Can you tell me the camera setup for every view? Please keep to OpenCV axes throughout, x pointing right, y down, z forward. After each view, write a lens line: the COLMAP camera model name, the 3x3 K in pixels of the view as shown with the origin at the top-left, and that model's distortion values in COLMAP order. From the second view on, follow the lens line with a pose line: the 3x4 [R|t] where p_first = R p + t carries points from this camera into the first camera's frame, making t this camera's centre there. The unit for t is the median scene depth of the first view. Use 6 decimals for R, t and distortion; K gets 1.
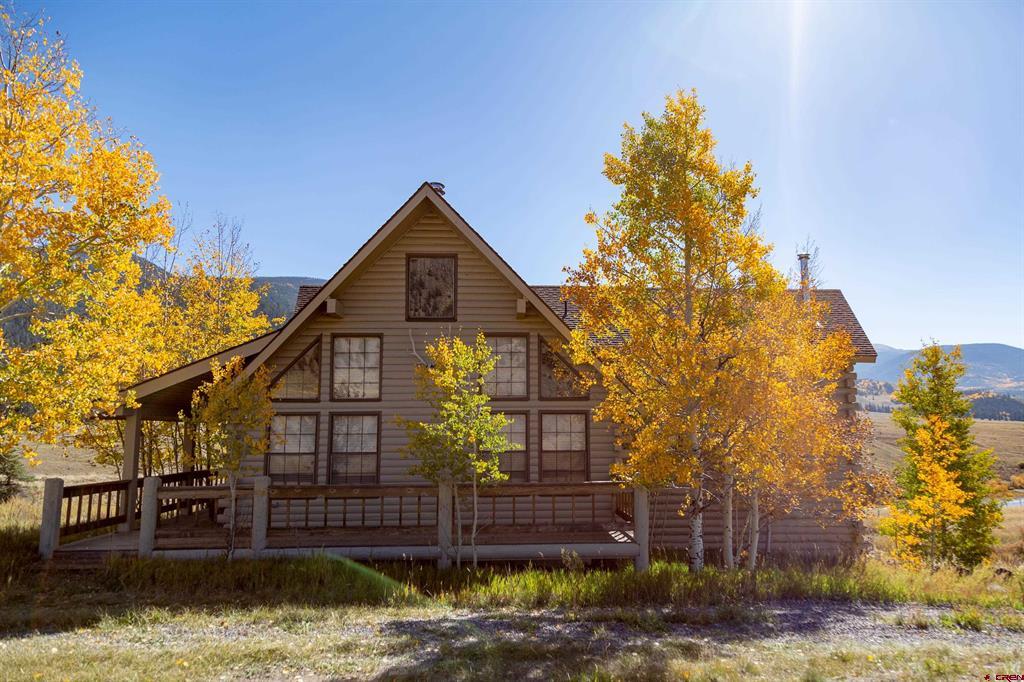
lens RADIAL K [[688.4, 0, 507.8], [0, 688.4, 346.2], [0, 0, 1]] dist [0.004300, 0.004604]
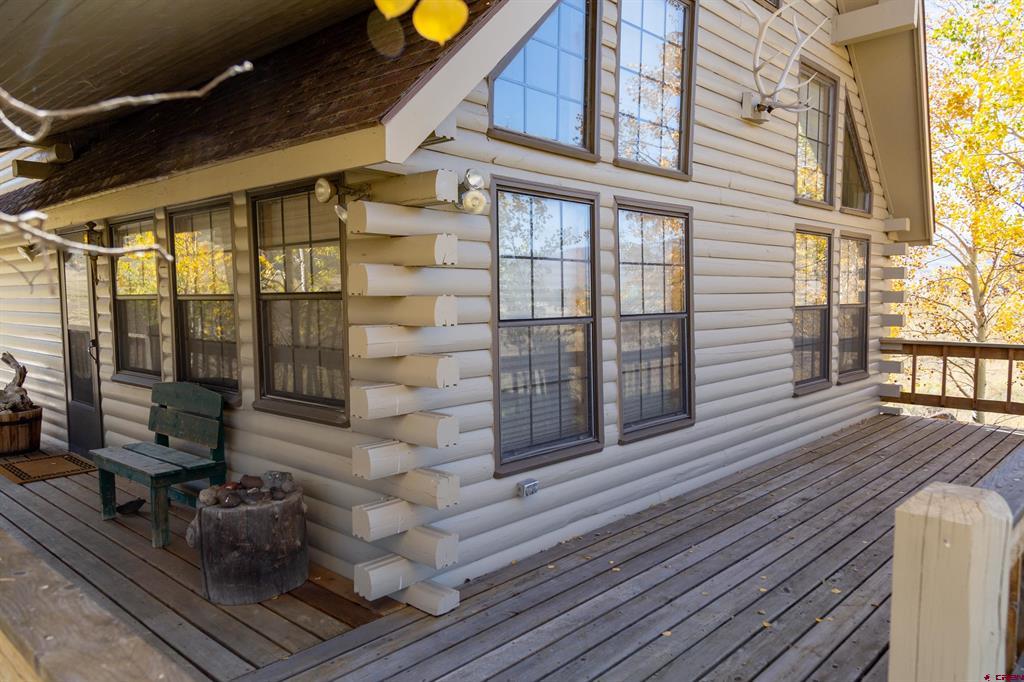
lens RADIAL K [[731.2, 0, 529.6], [0, 731.2, 341.0], [0, 0, 1]] dist [0.002649, 0.001782]
pose [[0.725039, -0.041853, 0.687435, -0.538683], [-0.094761, 0.982596, 0.159767, 0.111445], [-0.682158, -0.180979, 0.708454, 0.760724]]
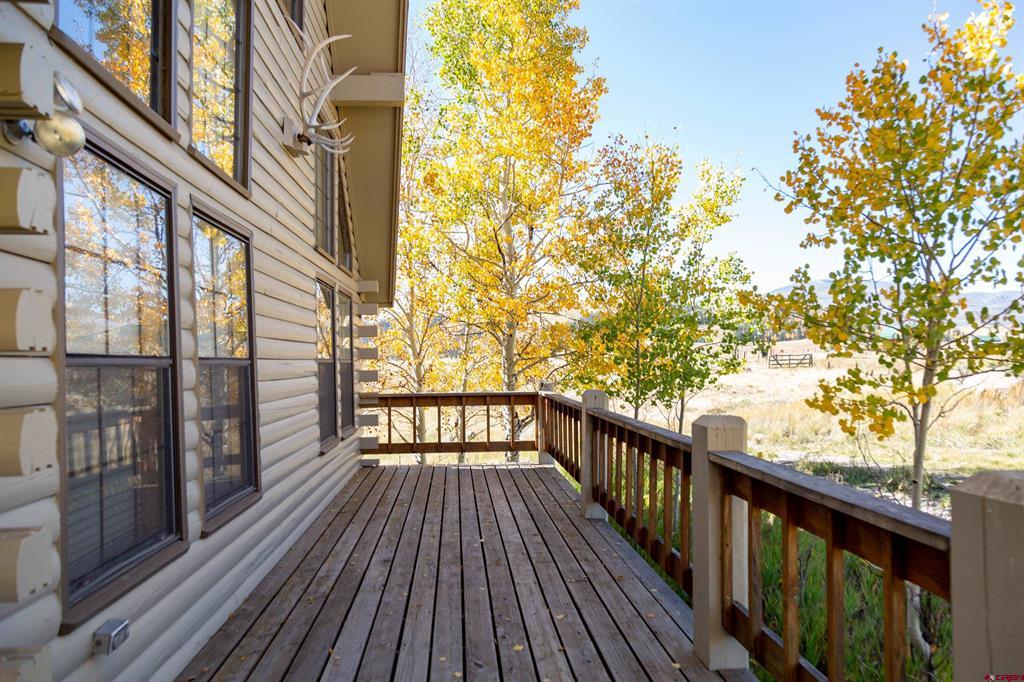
lens RADIAL K [[688.4, 0, 507.8], [0, 688.4, 346.2], [0, 0, 1]] dist [0.004300, 0.004604]
pose [[-0.028903, 0.032515, 0.999053, -0.507214], [-0.119377, 0.992205, -0.035746, 0.145024], [-0.992428, -0.120297, -0.024796, 0.888677]]
